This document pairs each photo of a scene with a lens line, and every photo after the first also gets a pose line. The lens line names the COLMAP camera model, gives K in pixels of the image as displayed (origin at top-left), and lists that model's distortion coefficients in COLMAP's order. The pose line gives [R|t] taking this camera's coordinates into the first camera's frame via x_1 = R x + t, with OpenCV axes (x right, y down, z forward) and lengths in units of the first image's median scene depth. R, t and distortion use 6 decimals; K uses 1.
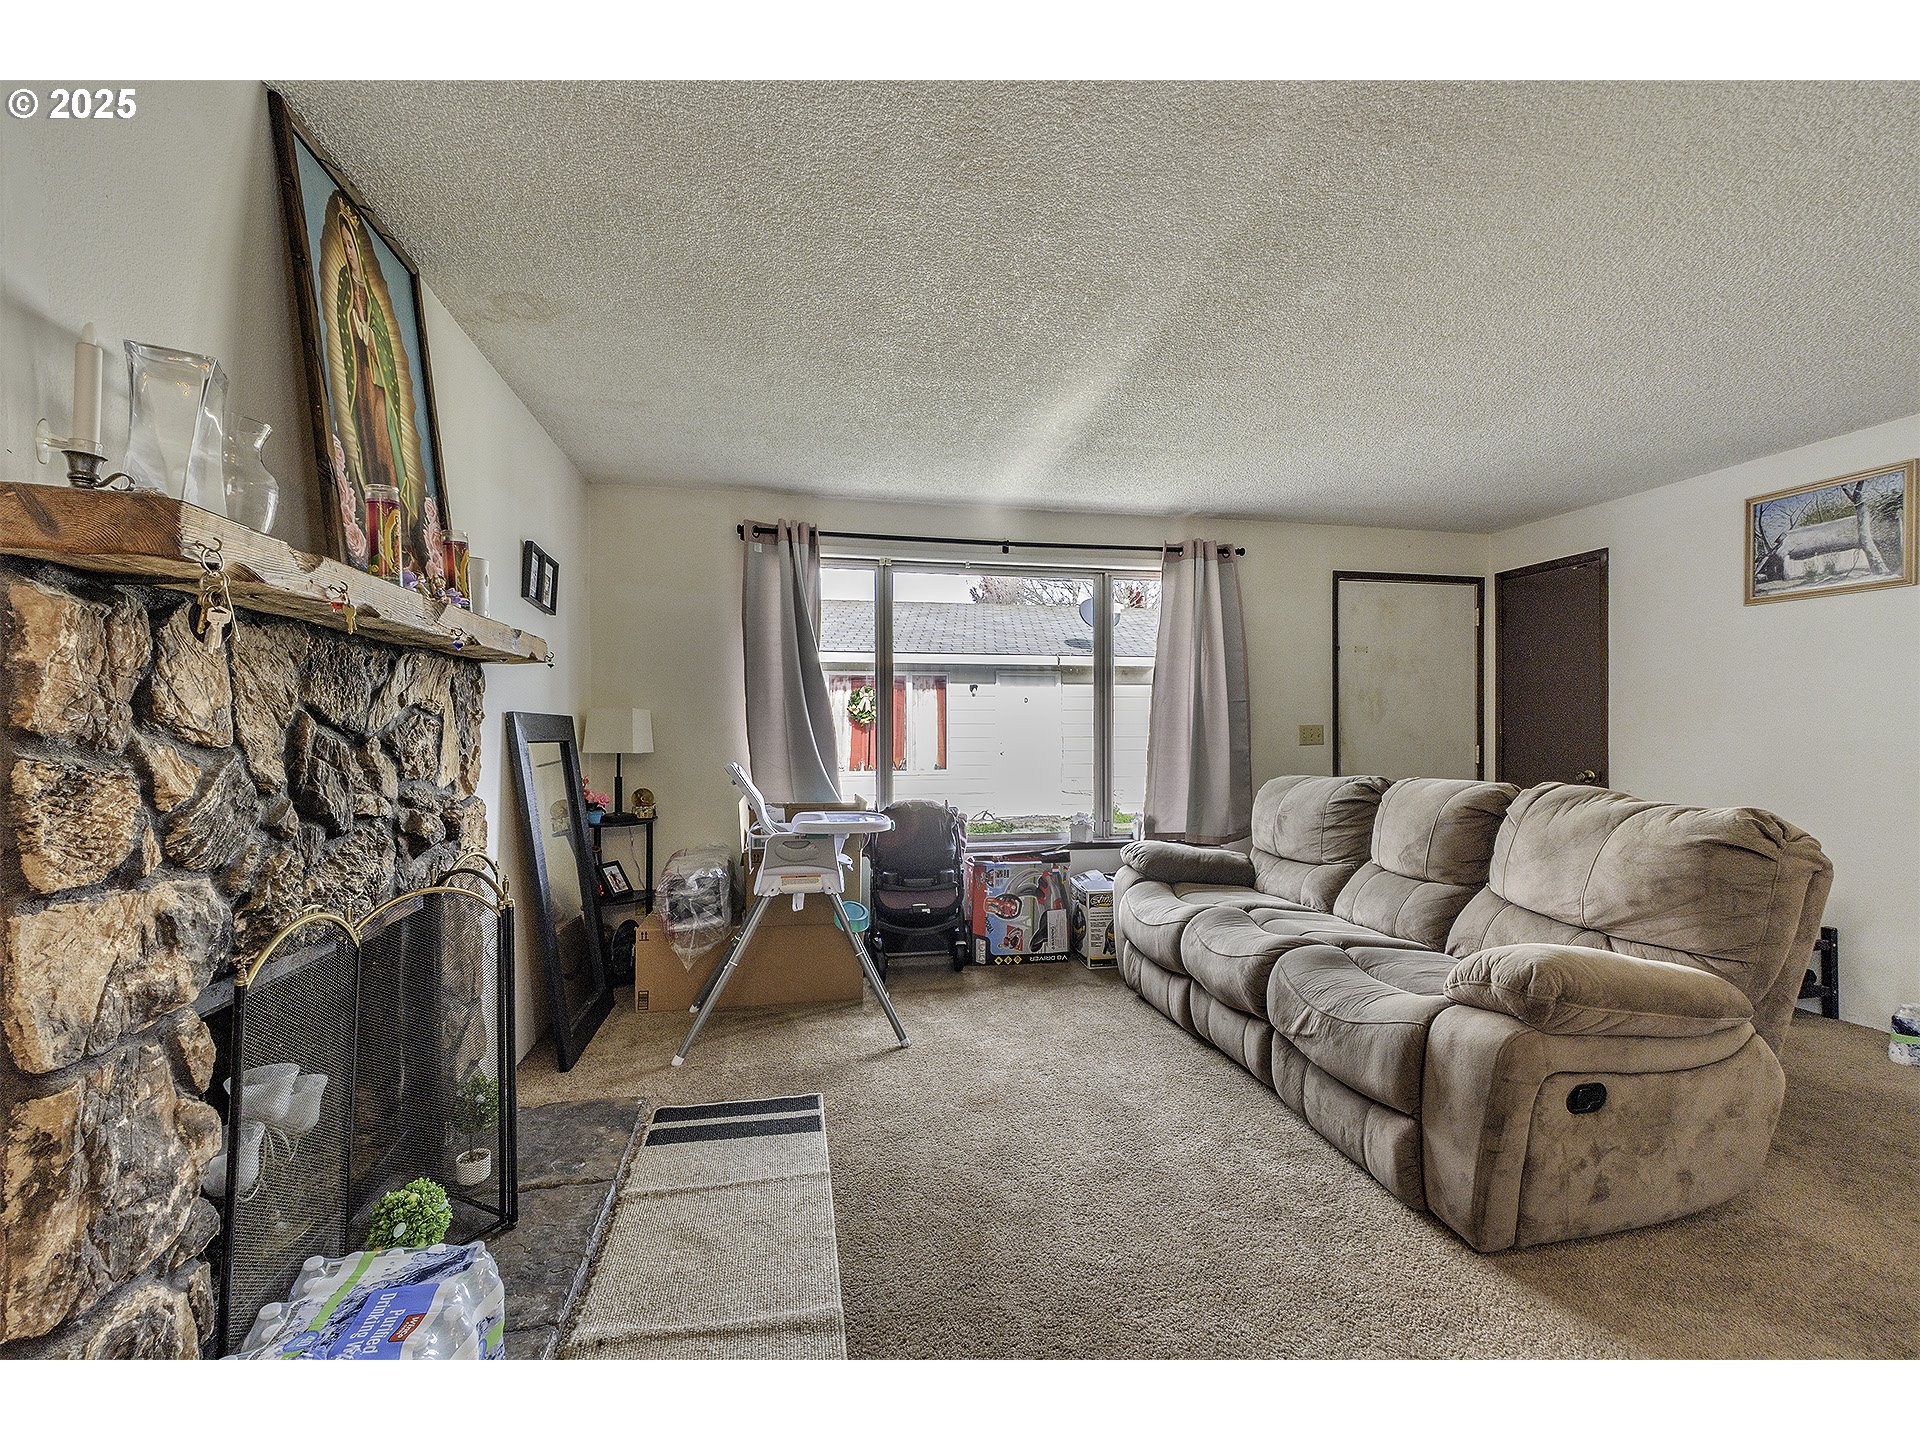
lens RADIAL K [[850.1, 0, 973.2], [0, 850.1, 728.8], [0, 0, 1]] dist [0.000556, -0.000176]
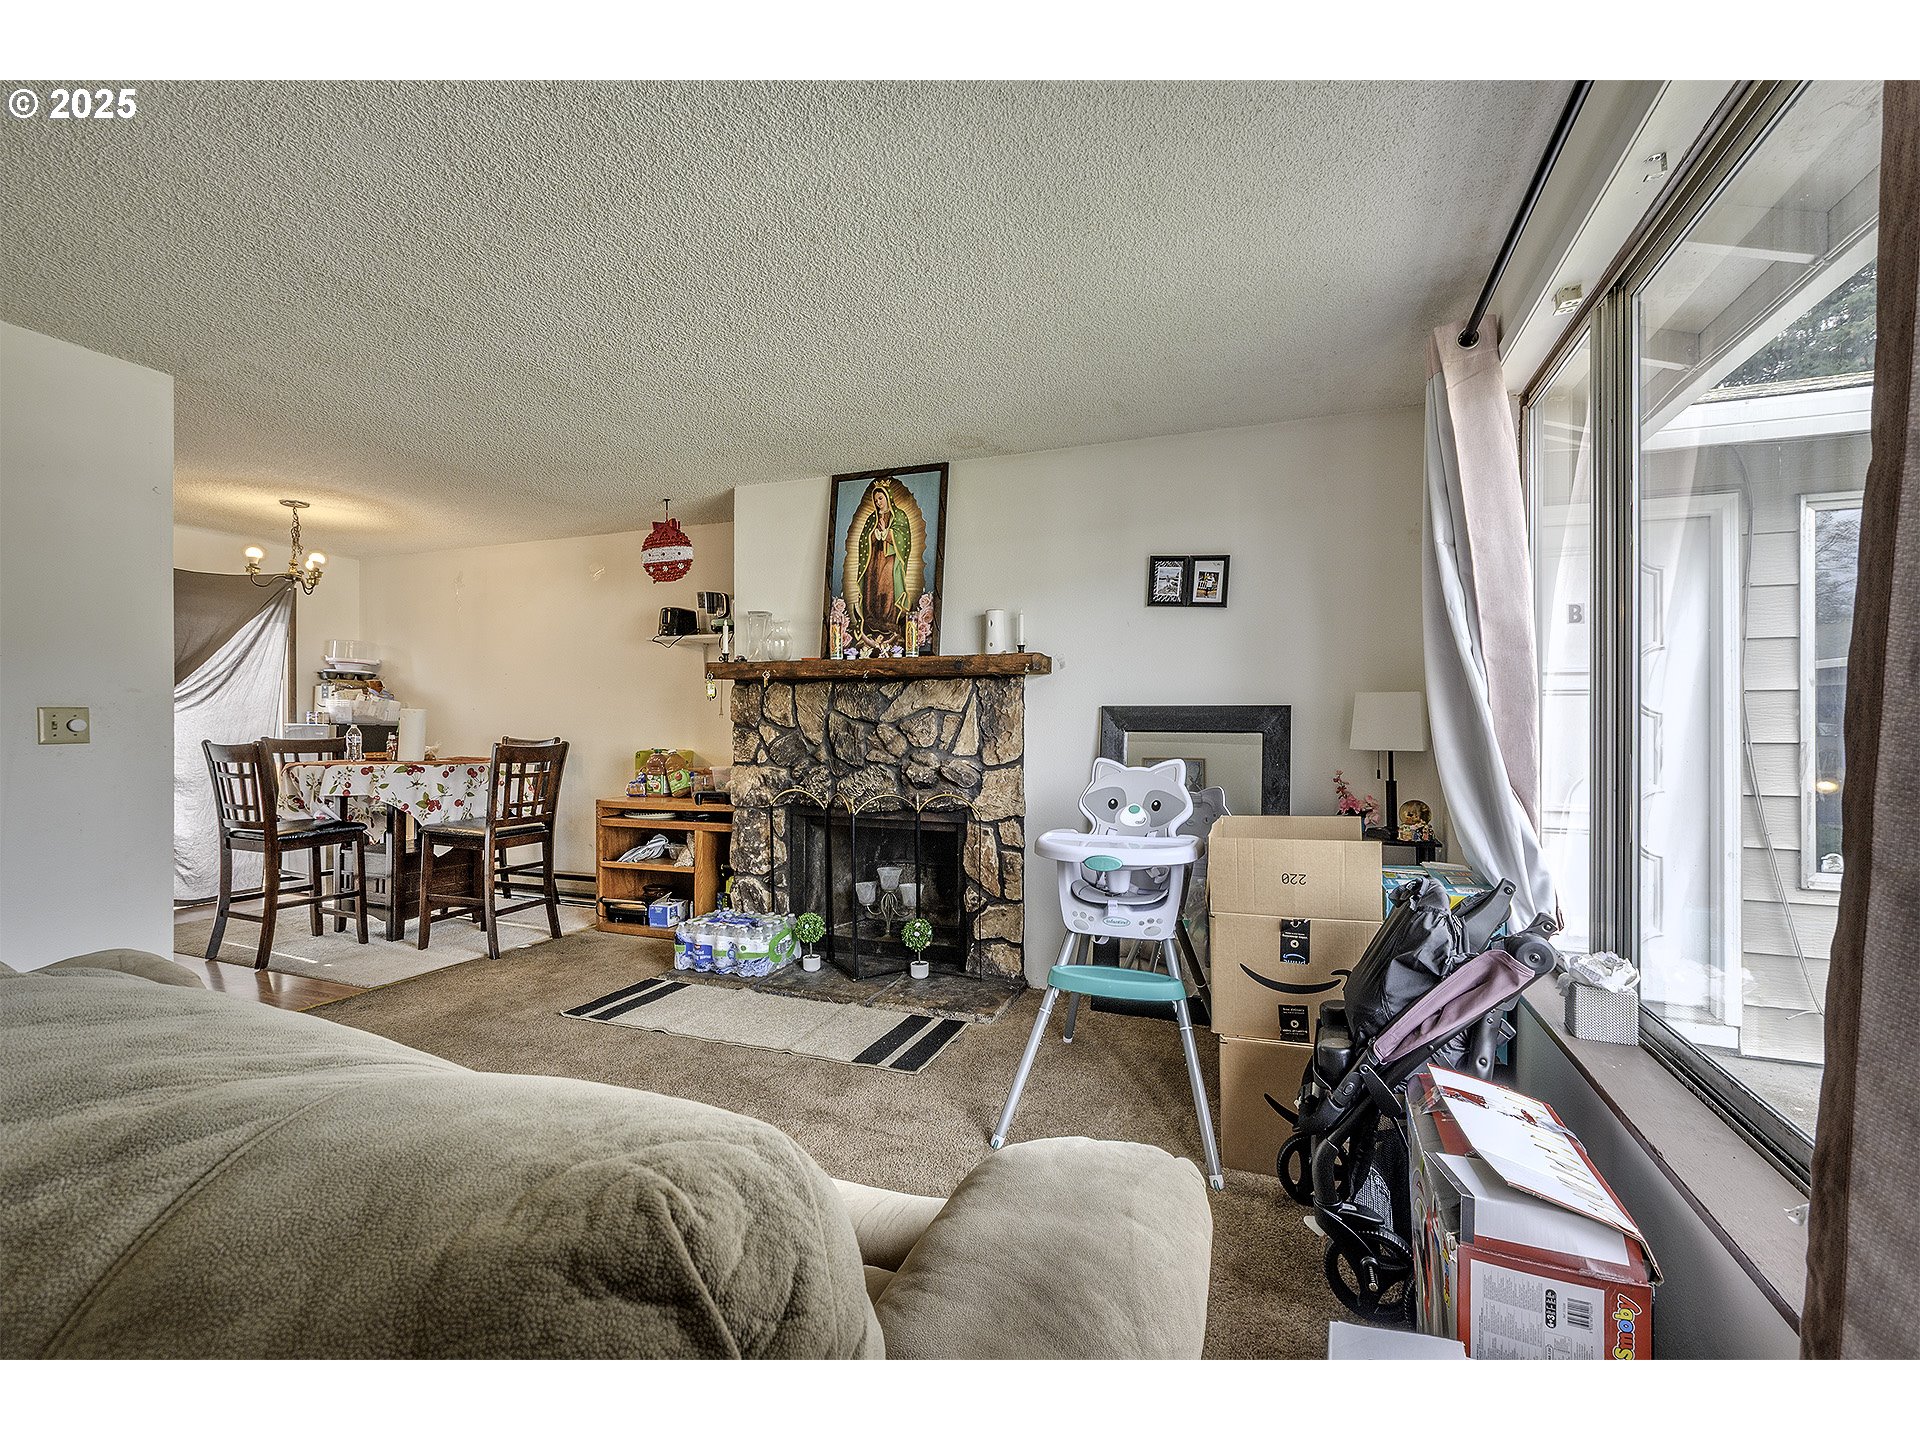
lens RADIAL K [[826.6, 0, 988.4], [0, 826.6, 716.6], [0, 0, 1]] dist [0.000694, -0.000034]
pose [[-0.533202, -0.007430, -0.845955, 0.482381], [0.002334, 0.999945, -0.010253, 0.006708], [0.845985, -0.007442, -0.533155, 1.245158]]
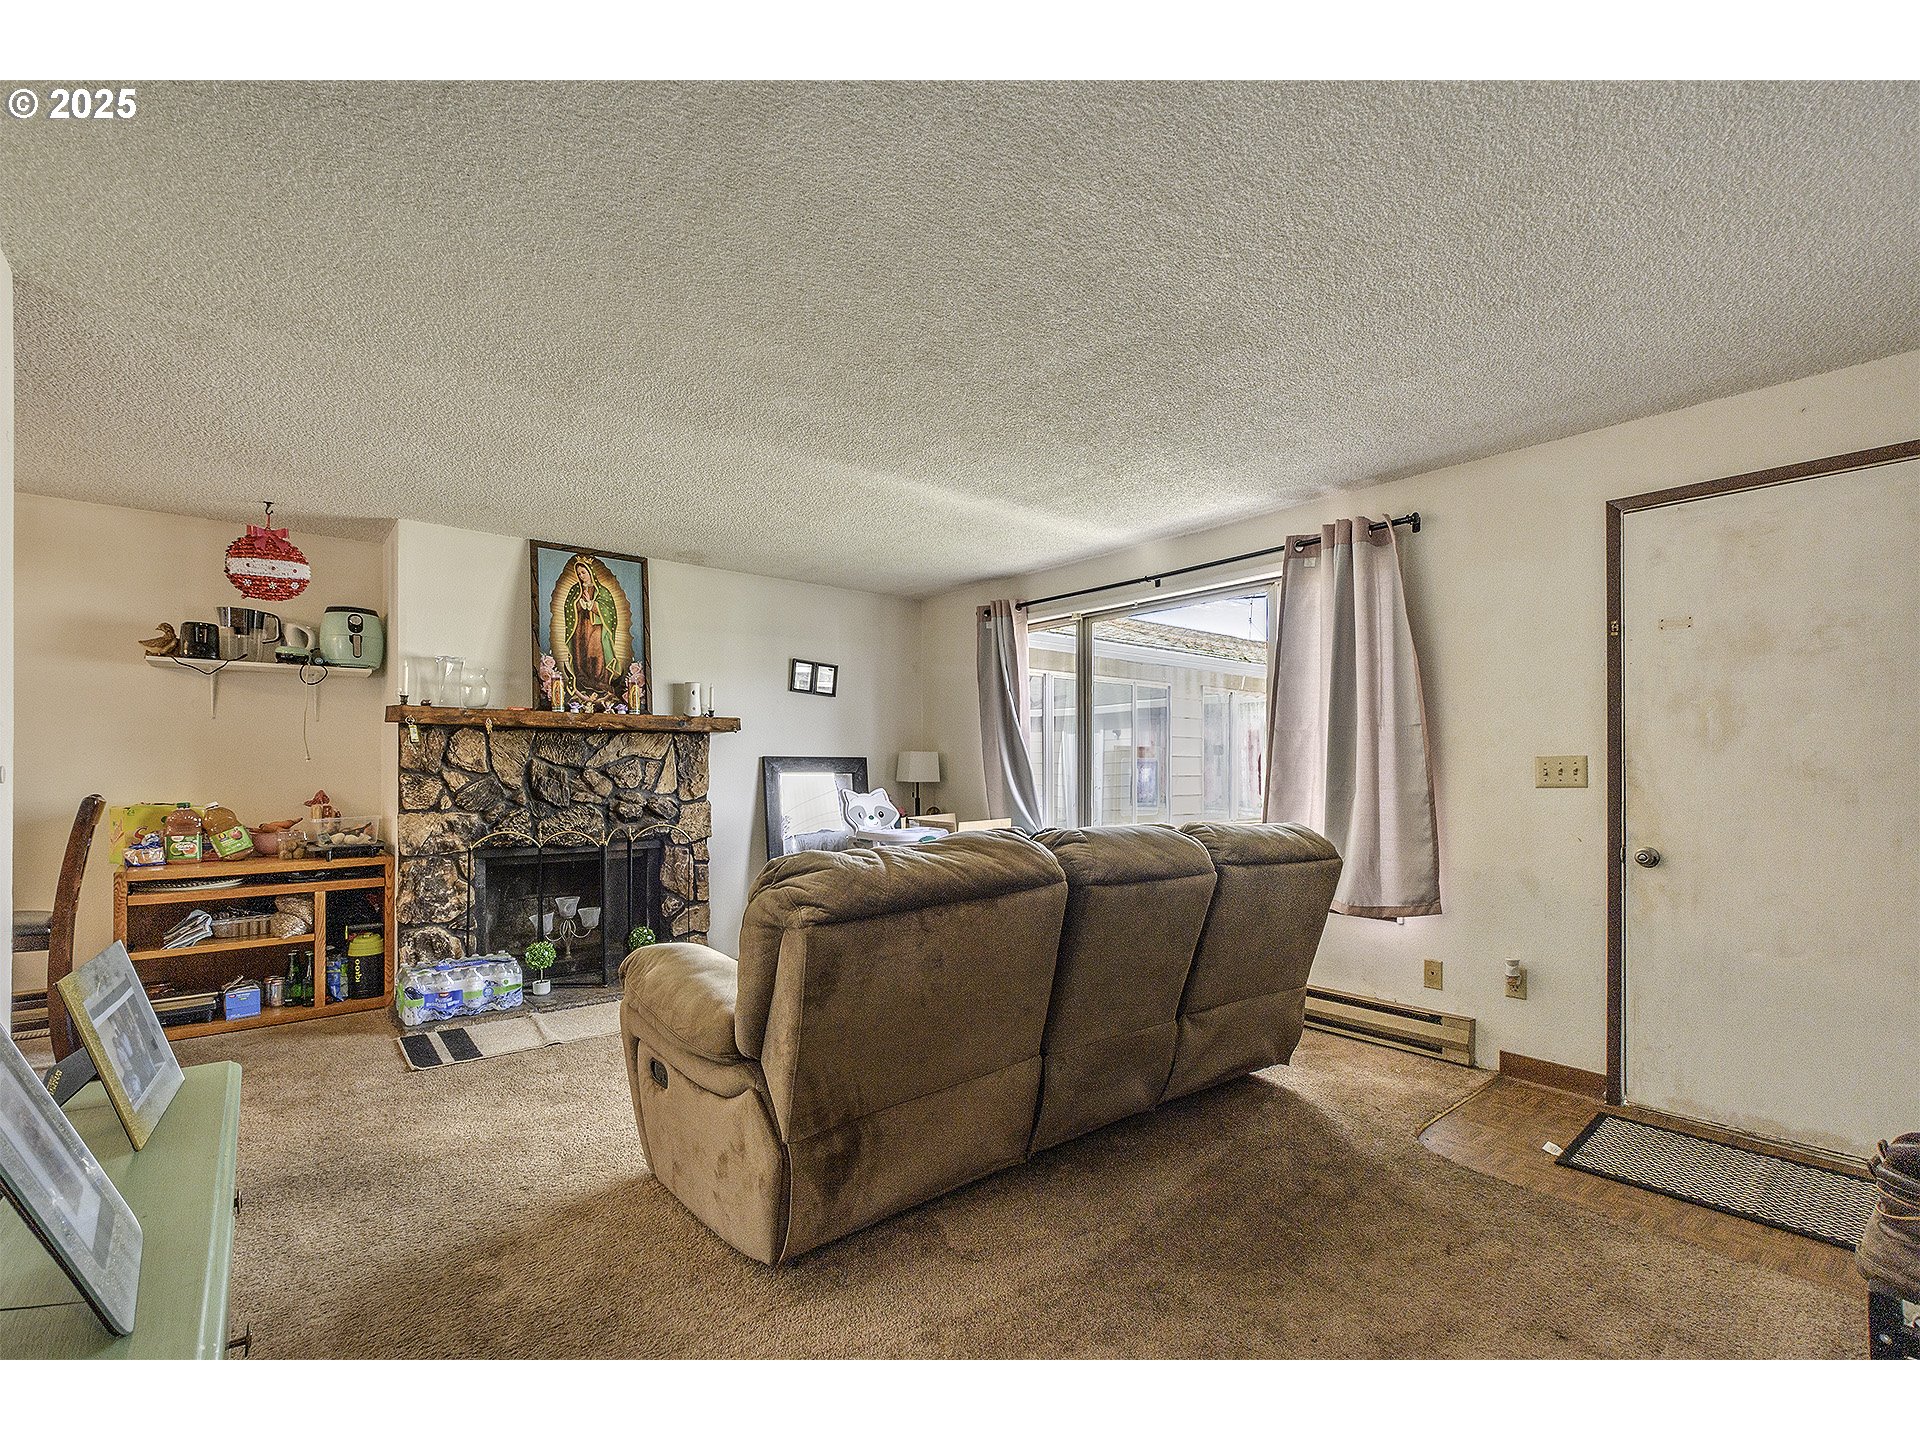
lens RADIAL K [[849.9, 0, 958.8], [0, 849.9, 754.1], [0, 0, 1]] dist [-0.001094, -0.000198]
pose [[0.464570, -0.014296, -0.885421, 1.050035], [0.004255, 0.999894, -0.013911, 0.002129], [0.885526, 0.002696, 0.464582, 0.432151]]
